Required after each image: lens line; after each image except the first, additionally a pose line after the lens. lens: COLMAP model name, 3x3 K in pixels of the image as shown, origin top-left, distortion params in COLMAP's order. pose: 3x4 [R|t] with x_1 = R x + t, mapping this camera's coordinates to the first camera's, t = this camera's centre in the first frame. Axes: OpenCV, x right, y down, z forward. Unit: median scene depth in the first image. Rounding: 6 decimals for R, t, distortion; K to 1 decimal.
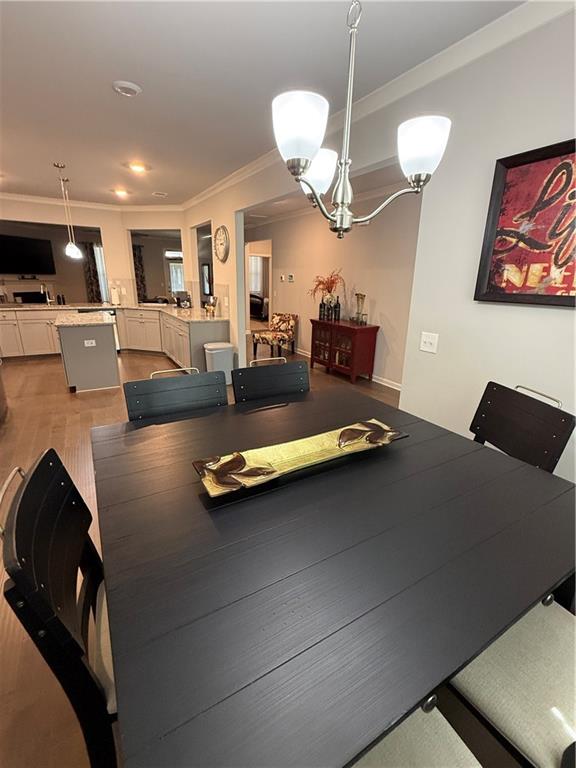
lens RADIAL K [[343.7, 0, 286.7], [0, 343.7, 384.8], [0, 0, 1]] dist [0.000525, -0.000105]
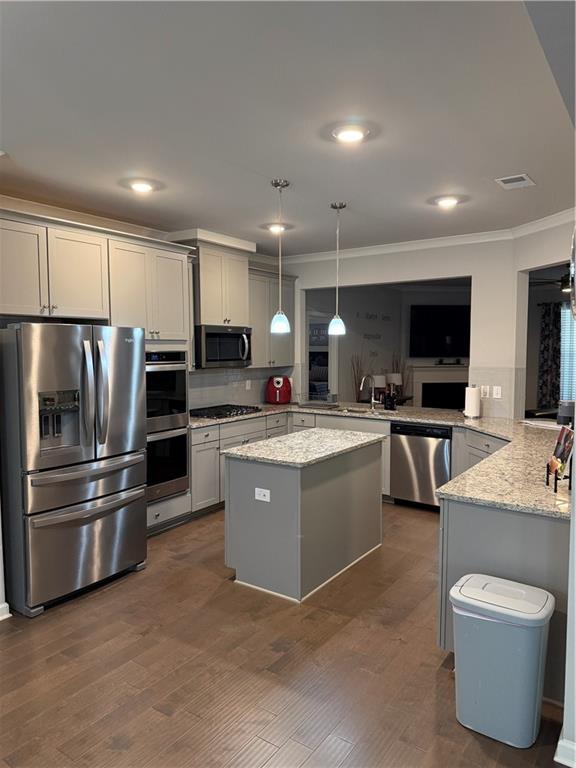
lens RADIAL K [[544.8, 0, 288.6], [0, 544.8, 383.4], [0, 0, 1]] dist [0.045779, -0.030698]
pose [[0.429568, 0.035250, -0.902346, 0.174964], [-0.260601, 0.961564, -0.086498, -0.234578], [0.864615, 0.272309, 0.422243, 0.694745]]
